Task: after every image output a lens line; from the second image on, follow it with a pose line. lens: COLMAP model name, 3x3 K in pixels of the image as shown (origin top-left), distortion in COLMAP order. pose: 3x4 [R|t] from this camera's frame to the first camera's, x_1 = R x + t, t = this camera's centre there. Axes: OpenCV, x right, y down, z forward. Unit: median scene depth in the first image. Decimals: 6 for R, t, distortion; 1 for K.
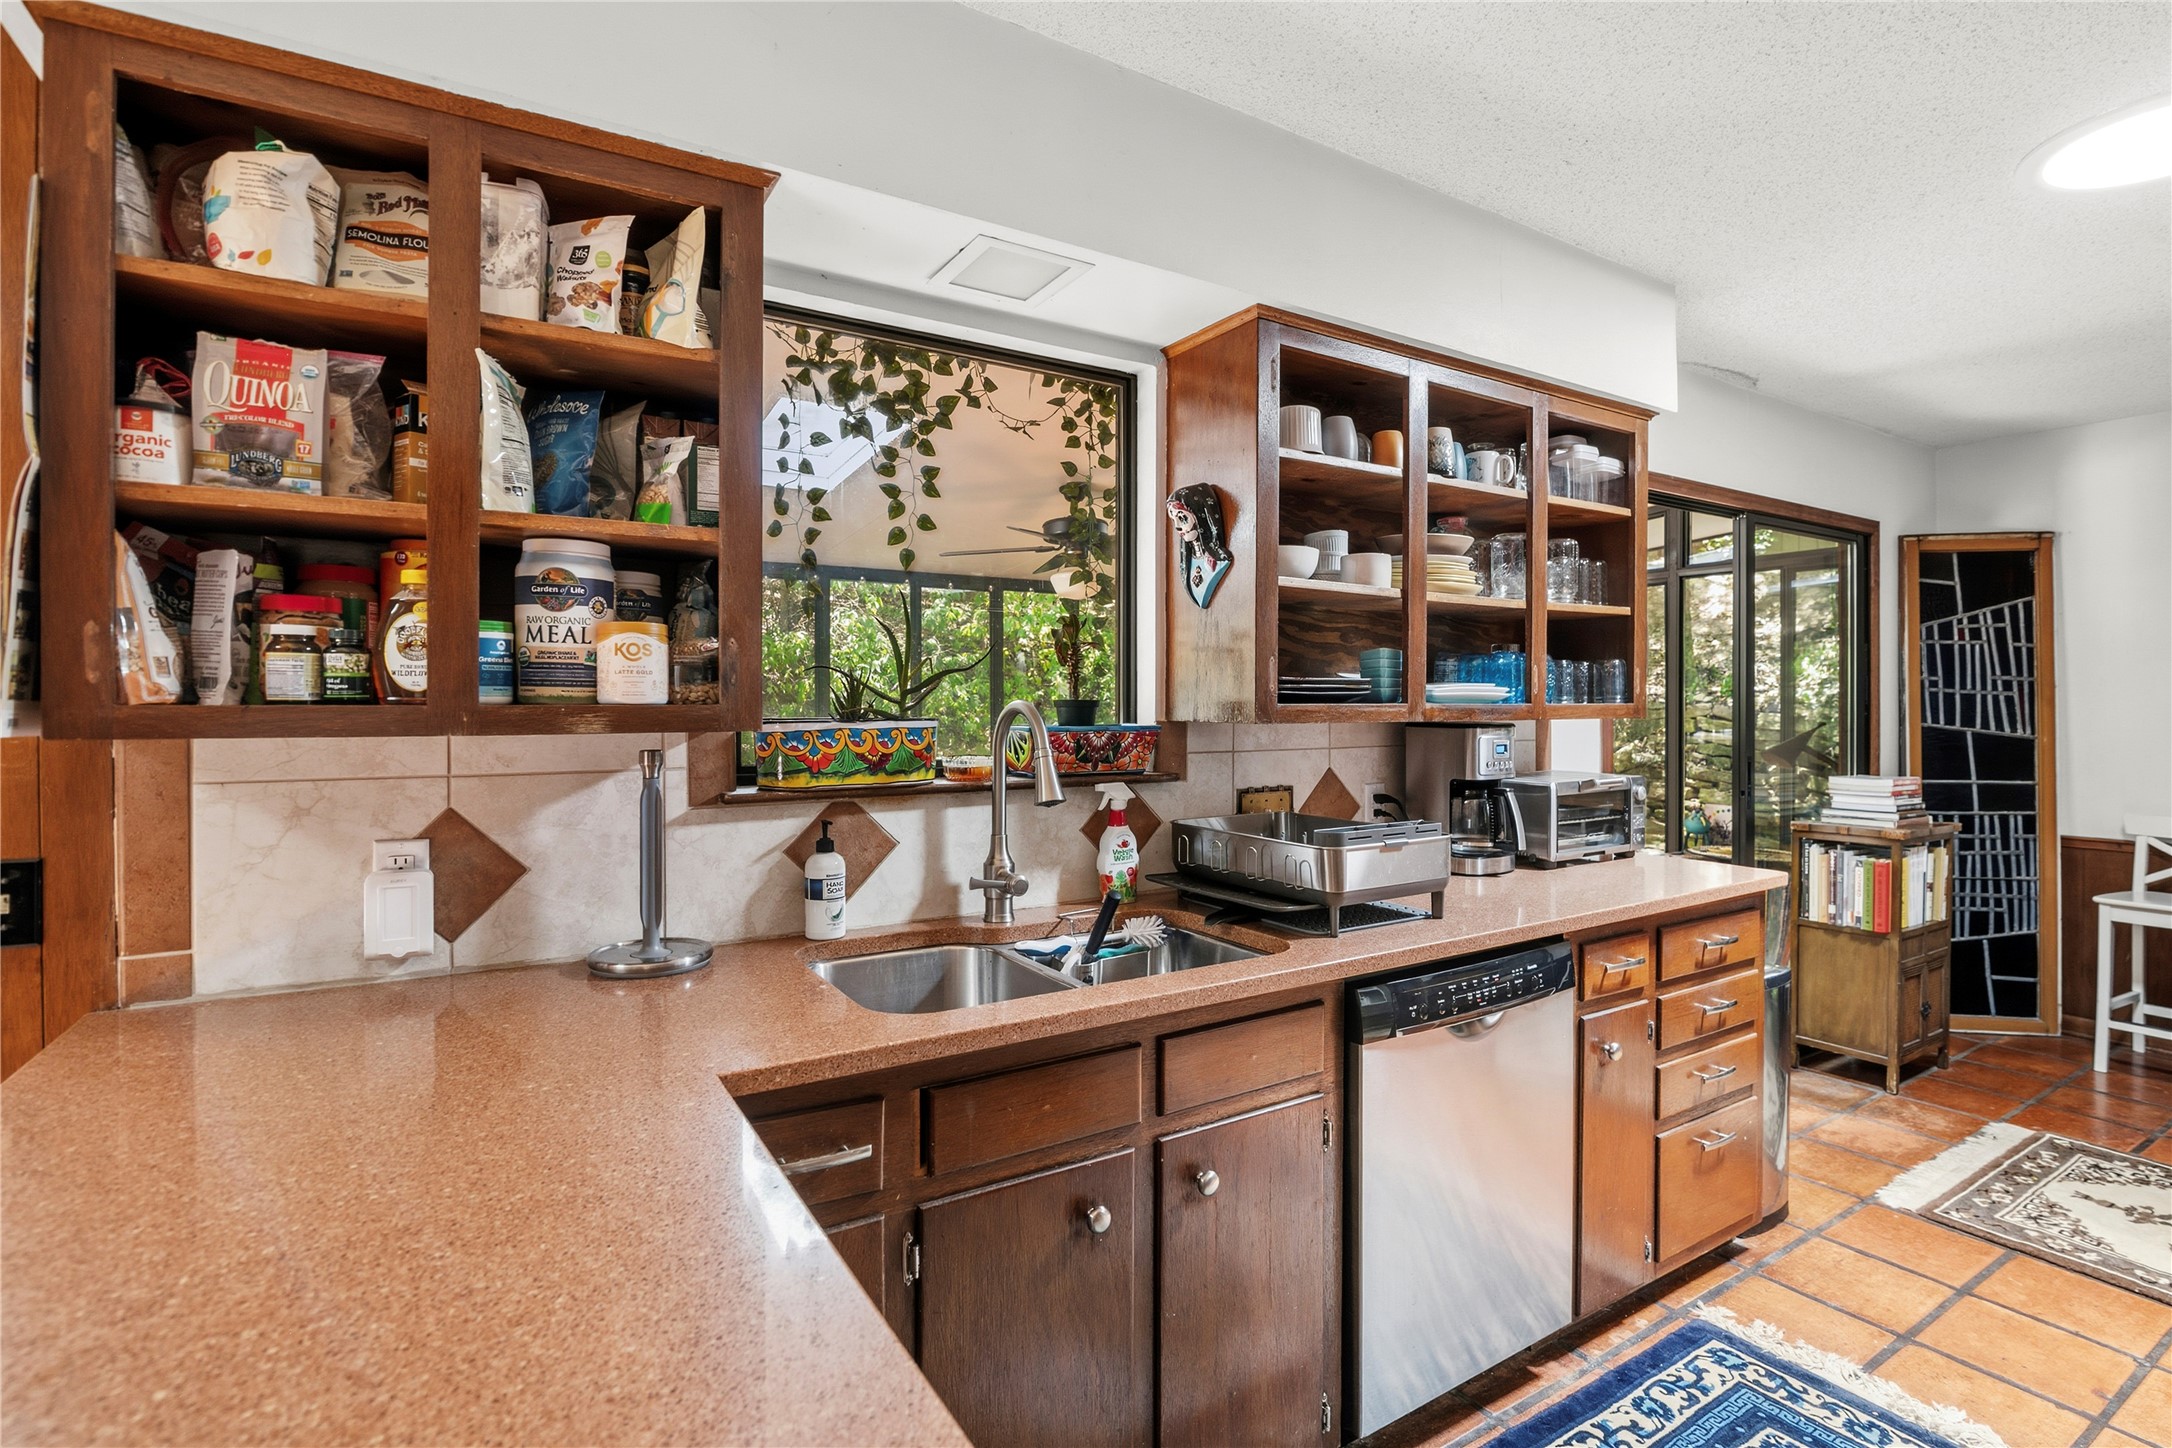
lens RADIAL K [[1007.9, 0, 1095.4], [0, 1007.9, 706.9], [0, 0, 1]] dist [-0.026099, -0.000874]
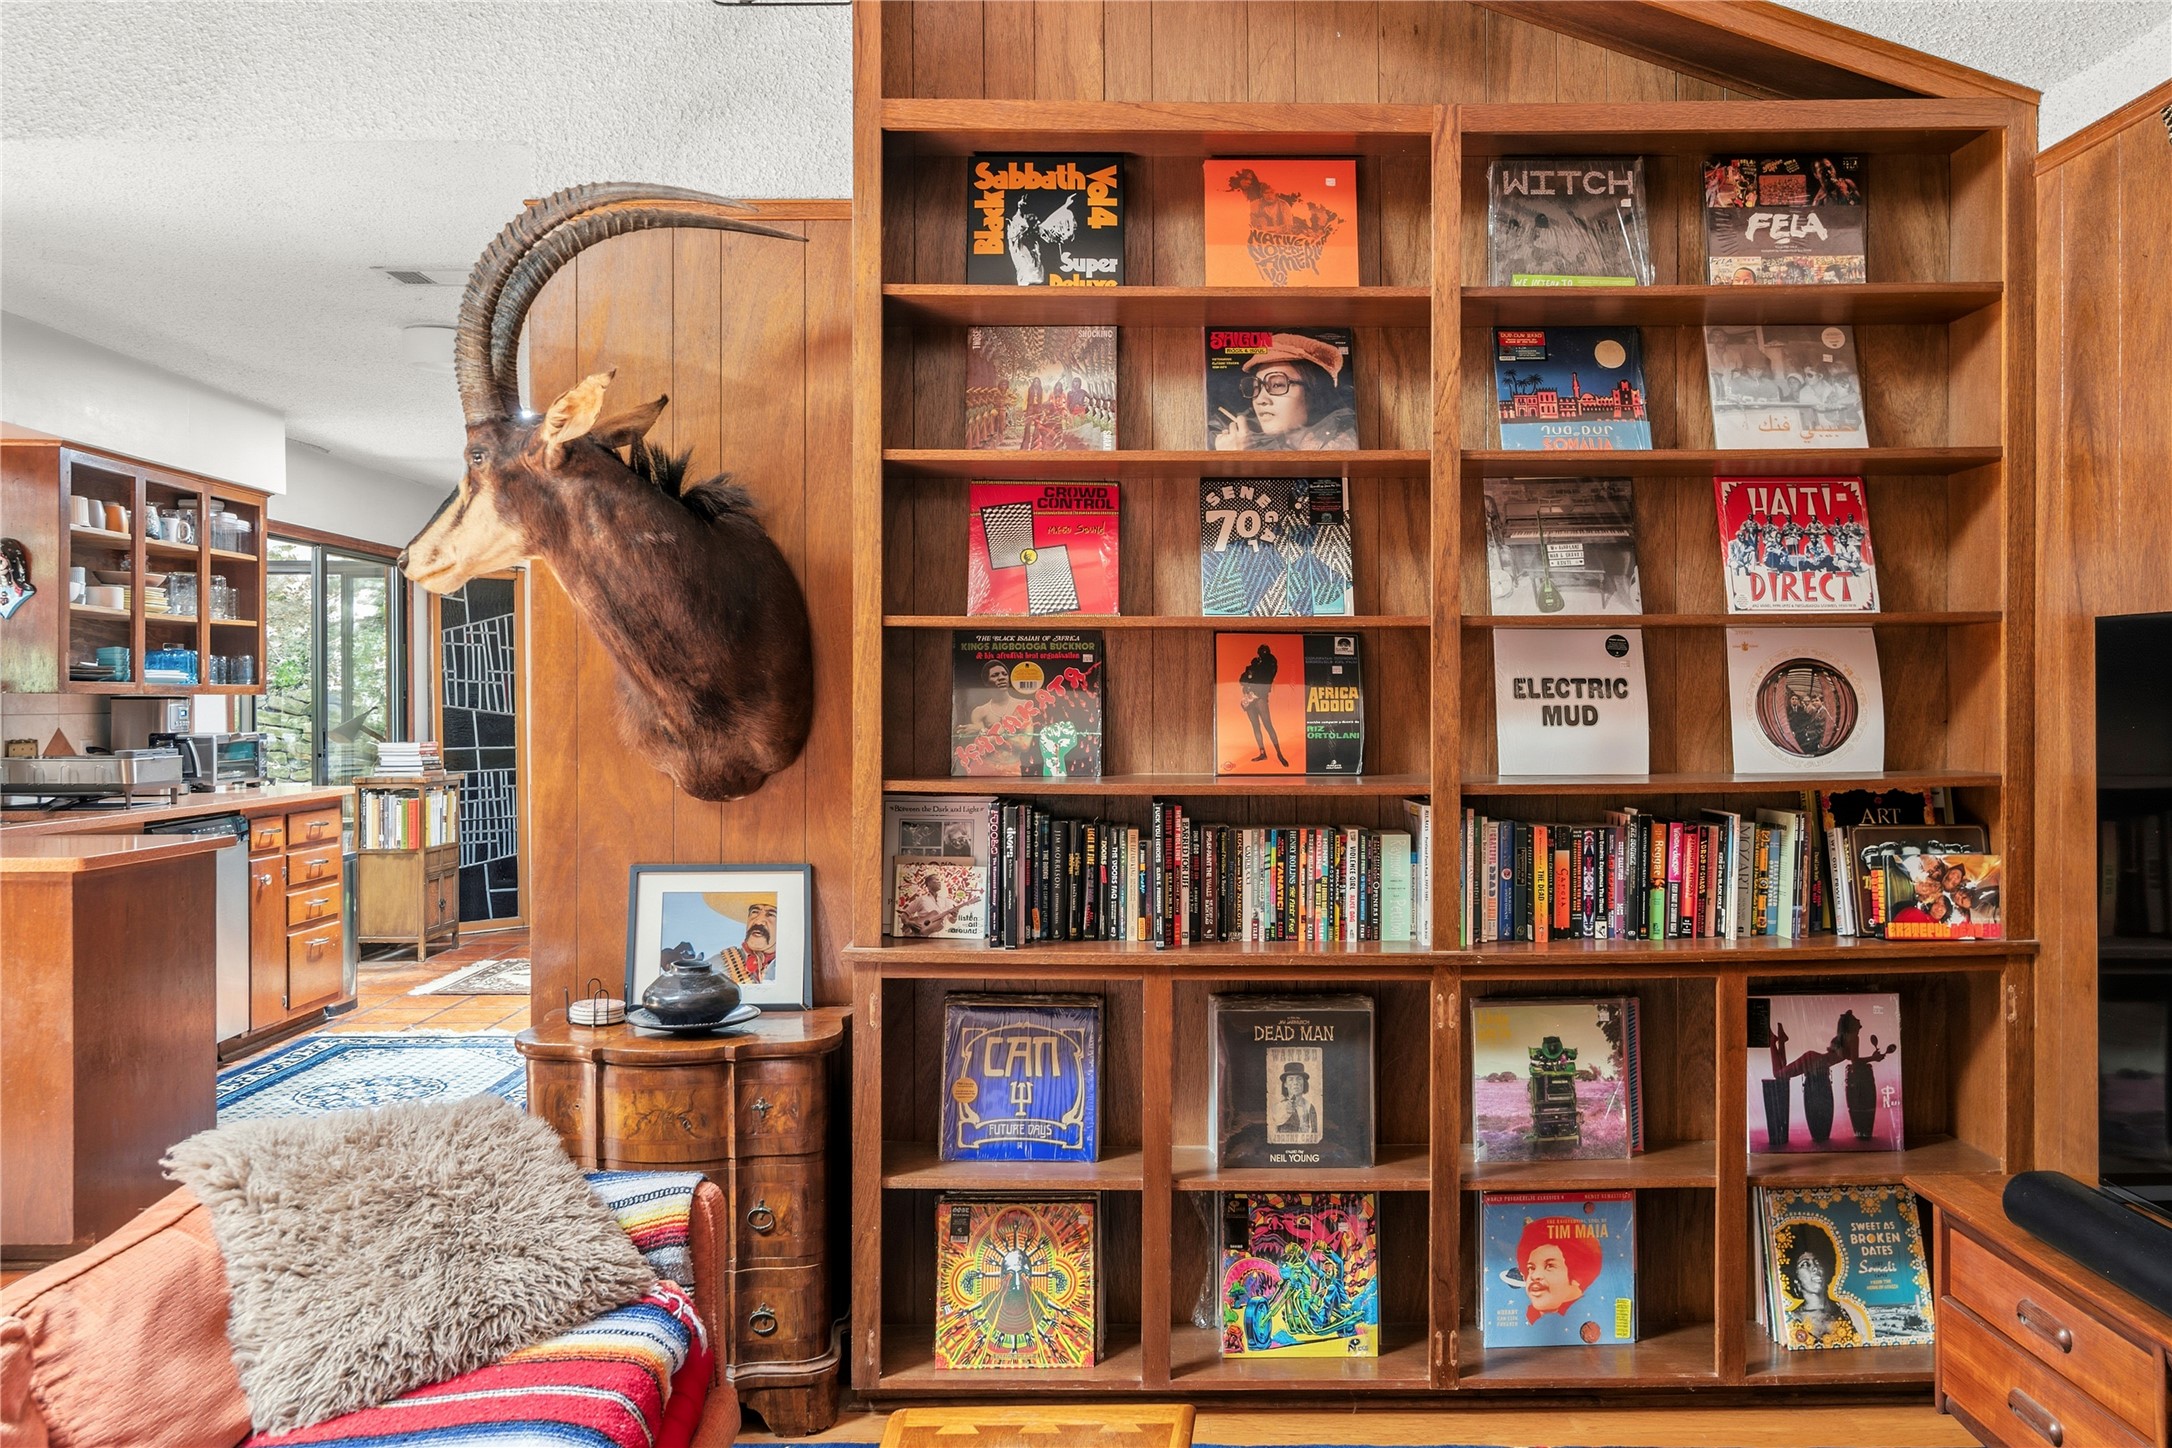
lens RADIAL K [[1717.3, 0, 1092.8], [0, 1717.3, 716.1], [0, 0, 1]] dist [0.017539, 0.004408]
pose [[0.521315, -0.006025, 0.853343, -0.863926], [0.002687, 0.999982, 0.005419, 0.027562], [-0.853360, -0.000532, 0.521321, -1.202318]]
